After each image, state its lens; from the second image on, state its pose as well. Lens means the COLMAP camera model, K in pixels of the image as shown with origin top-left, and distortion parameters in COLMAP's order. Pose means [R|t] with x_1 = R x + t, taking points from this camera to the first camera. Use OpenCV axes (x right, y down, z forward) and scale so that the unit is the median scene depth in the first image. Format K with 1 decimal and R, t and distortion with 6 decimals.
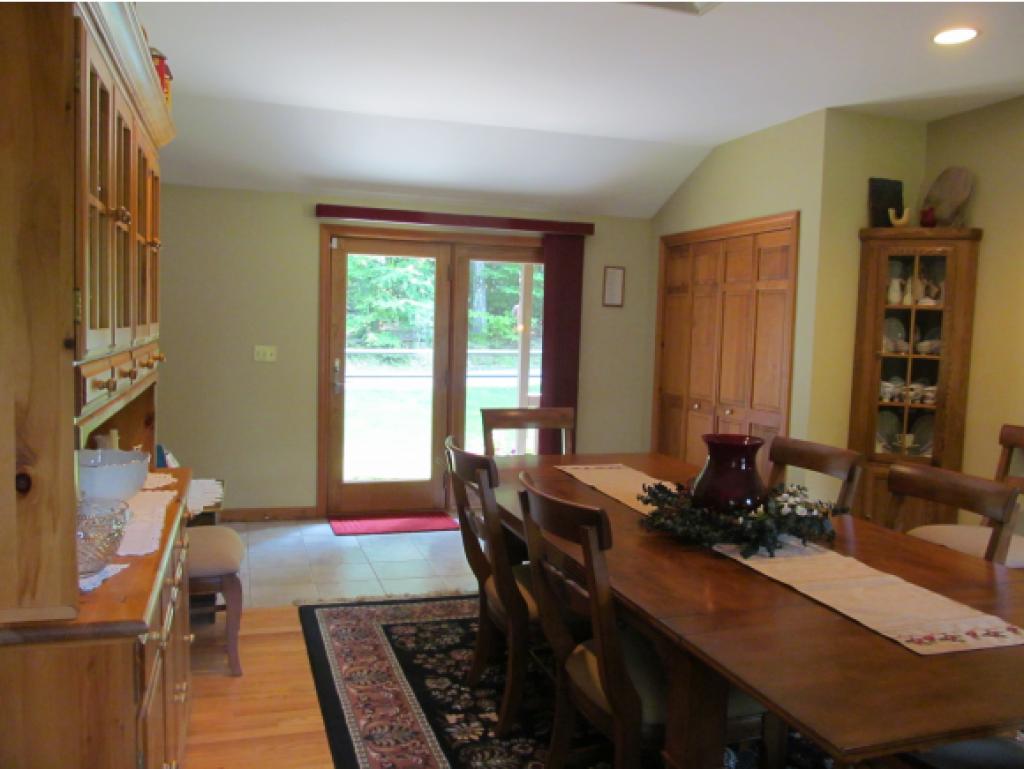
lens RADIAL K [[847.2, 0, 512.0], [0, 847.2, 384.5], [0, 0, 1]] dist [-0.043276, -0.000391]
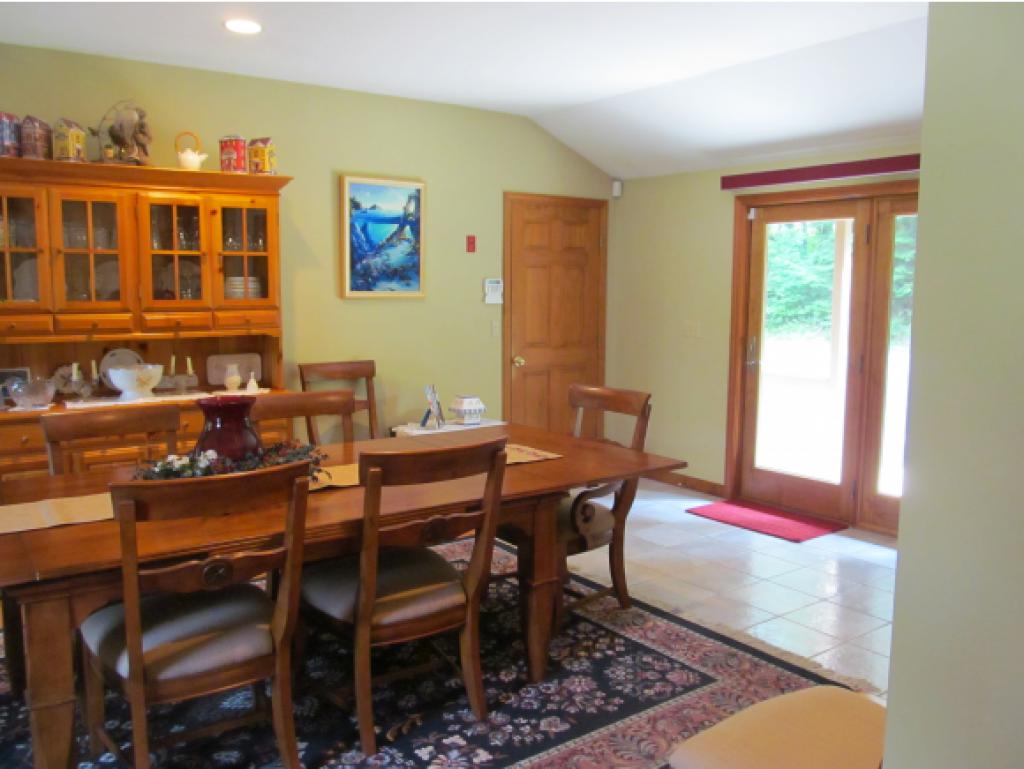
lens RADIAL K [[847.2, 0, 512.0], [0, 847.2, 384.5], [0, 0, 1]] dist [-0.043276, -0.000391]
pose [[0.310000, 0.082392, -0.947160, 0.618219], [-0.064457, 0.995767, 0.065524, -0.021021], [0.948549, 0.040738, 0.313998, 0.452597]]
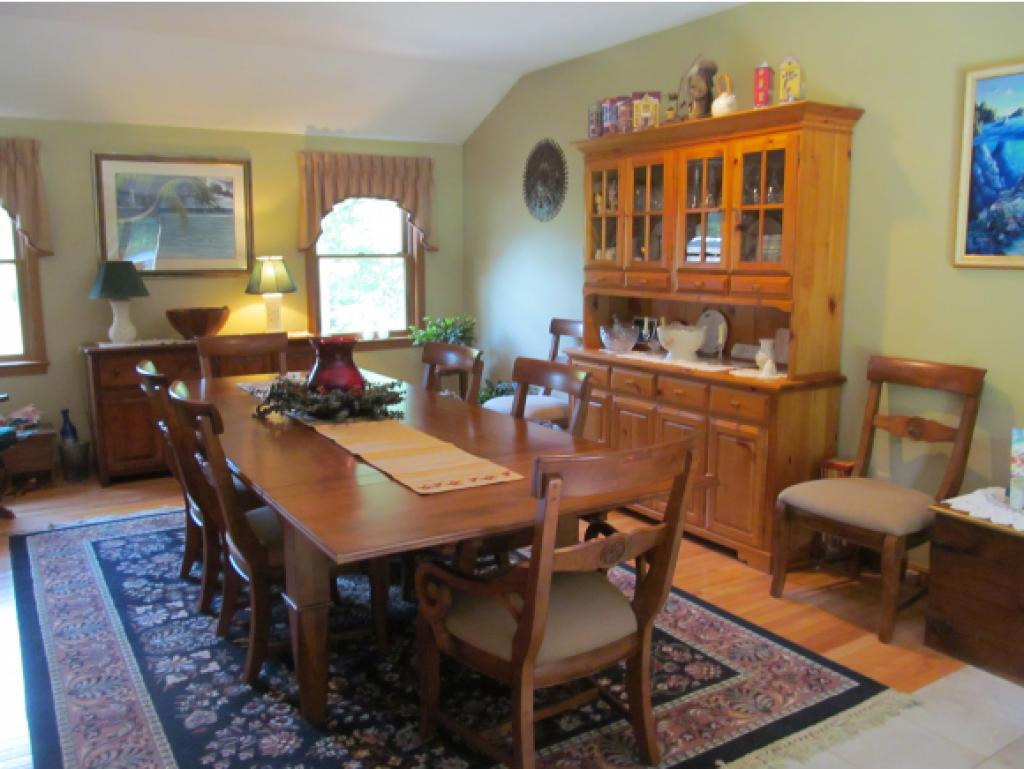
lens RADIAL K [[847.2, 0, 512.0], [0, 847.2, 384.5], [0, 0, 1]] dist [-0.043276, -0.000391]
pose [[-0.969920, 0.011828, -0.243138, 0.335202], [-0.043606, 0.974220, 0.221346, -0.053703], [0.239488, 0.225290, -0.944399, 0.802764]]
